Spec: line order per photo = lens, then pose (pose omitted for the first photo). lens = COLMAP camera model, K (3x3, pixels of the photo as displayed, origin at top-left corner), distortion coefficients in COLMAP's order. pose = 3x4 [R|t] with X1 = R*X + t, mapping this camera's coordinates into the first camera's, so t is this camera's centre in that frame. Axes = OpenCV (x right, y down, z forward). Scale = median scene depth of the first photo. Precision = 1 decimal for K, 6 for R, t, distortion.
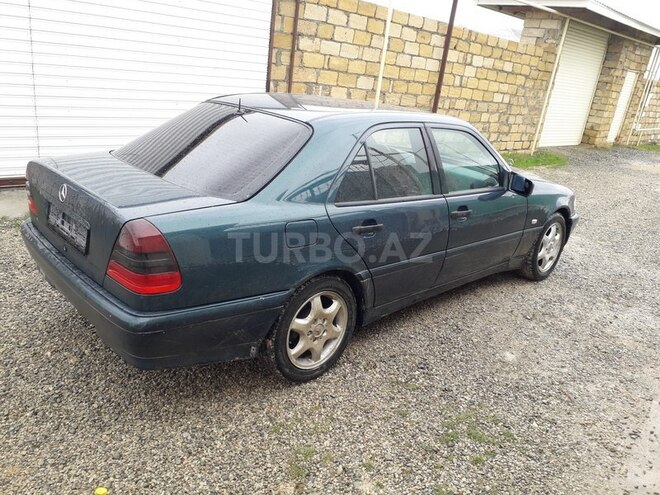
lens RADIAL K [[511.0, 0, 329.4], [0, 511.0, 247.2], [0, 0, 1]] dist [0.009635, -0.007169]
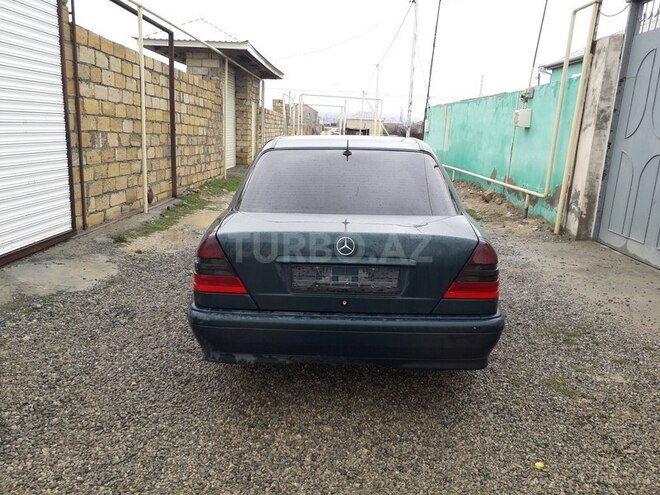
lens RADIAL K [[511.0, 0, 329.2], [0, 511.0, 244.9], [0, 0, 1]] dist [0.009635, -0.007169]
pose [[0.733117, -0.242494, 0.635402, -0.316521], [0.286073, 0.957555, 0.035373, -0.038184], [-0.617010, 0.155839, 0.771370, 0.071885]]
